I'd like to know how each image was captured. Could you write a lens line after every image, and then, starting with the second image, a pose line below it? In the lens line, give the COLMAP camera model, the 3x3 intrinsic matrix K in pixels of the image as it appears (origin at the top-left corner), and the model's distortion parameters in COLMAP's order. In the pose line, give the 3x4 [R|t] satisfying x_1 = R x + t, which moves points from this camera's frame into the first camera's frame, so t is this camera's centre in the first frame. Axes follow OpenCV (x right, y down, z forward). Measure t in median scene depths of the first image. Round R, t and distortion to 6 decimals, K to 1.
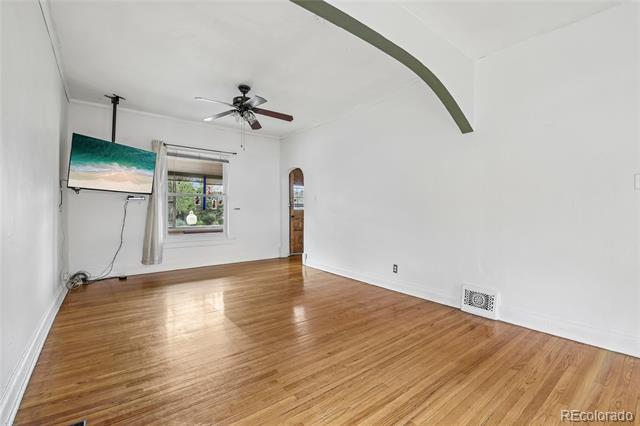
lens RADIAL K [[278.3, 0, 317.1], [0, 278.3, 209.1], [0, 0, 1]] dist [-0.009974, -0.001060]
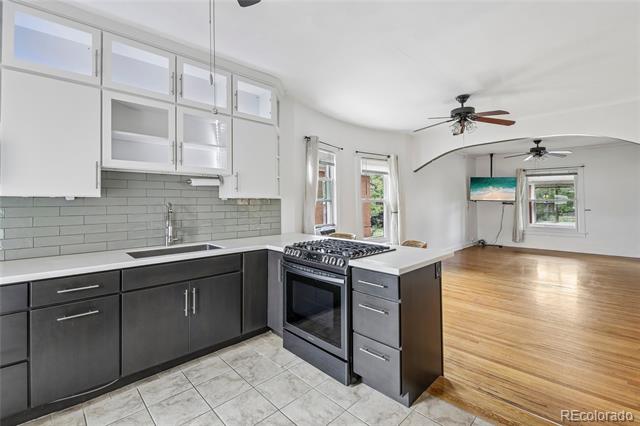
lens RADIAL K [[278.3, 0, 321.2], [0, 278.3, 200.2], [0, 0, 1]] dist [-0.009974, -0.001060]
pose [[0.093766, -0.019614, -0.995401, 1.070560], [-0.000404, 0.999805, -0.019739, -0.025319], [0.995594, 0.002253, 0.093739, -0.387638]]
